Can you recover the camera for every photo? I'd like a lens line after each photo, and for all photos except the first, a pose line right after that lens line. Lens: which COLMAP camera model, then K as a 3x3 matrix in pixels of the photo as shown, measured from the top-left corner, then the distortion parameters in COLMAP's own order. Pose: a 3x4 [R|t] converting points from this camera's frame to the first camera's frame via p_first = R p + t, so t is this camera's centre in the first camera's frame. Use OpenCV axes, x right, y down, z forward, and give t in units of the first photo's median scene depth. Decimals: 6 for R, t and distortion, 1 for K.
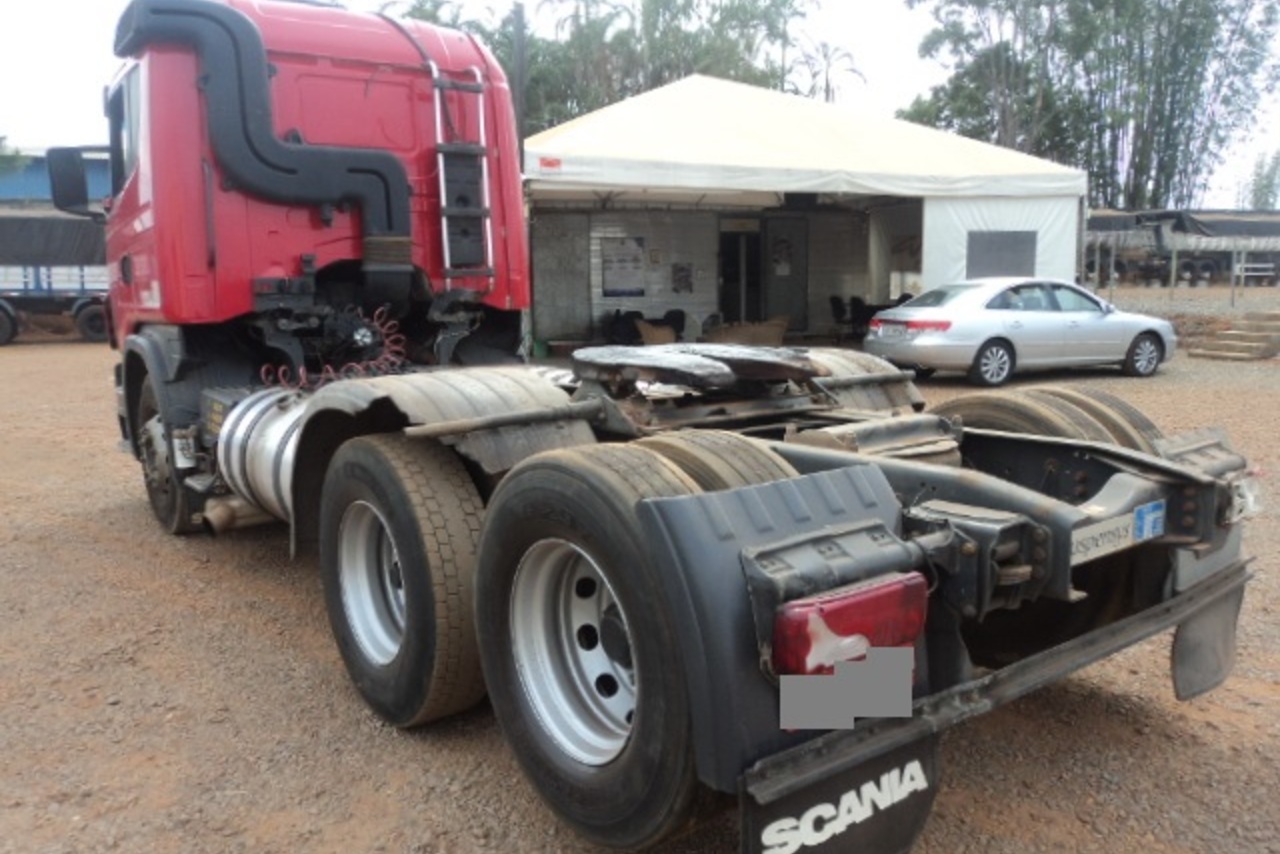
lens RADIAL K [[1128.9, 0, 640.0], [0, 1128.9, 427.0], [0, 0, 1]] dist [-0.003748, -0.007635]
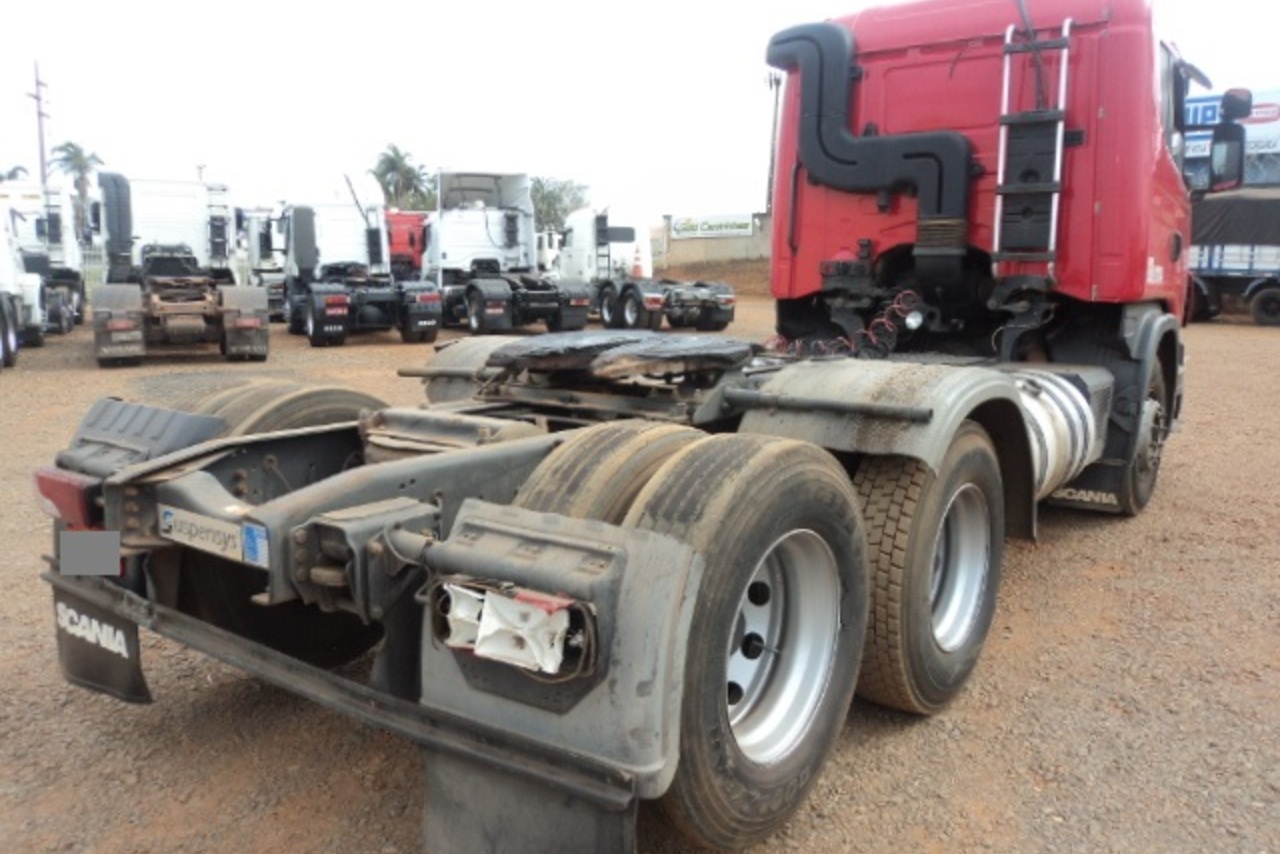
lens RADIAL K [[1108.1, 0, 640.0], [0, 1108.1, 427.0], [0, 0, 1]] dist [0.006390, 0.002680]
pose [[0.182090, 0.157402, -0.970602, 0.678969], [-0.134710, 0.981790, 0.133944, -0.084092], [0.974010, 0.106360, 0.199978, 0.561079]]
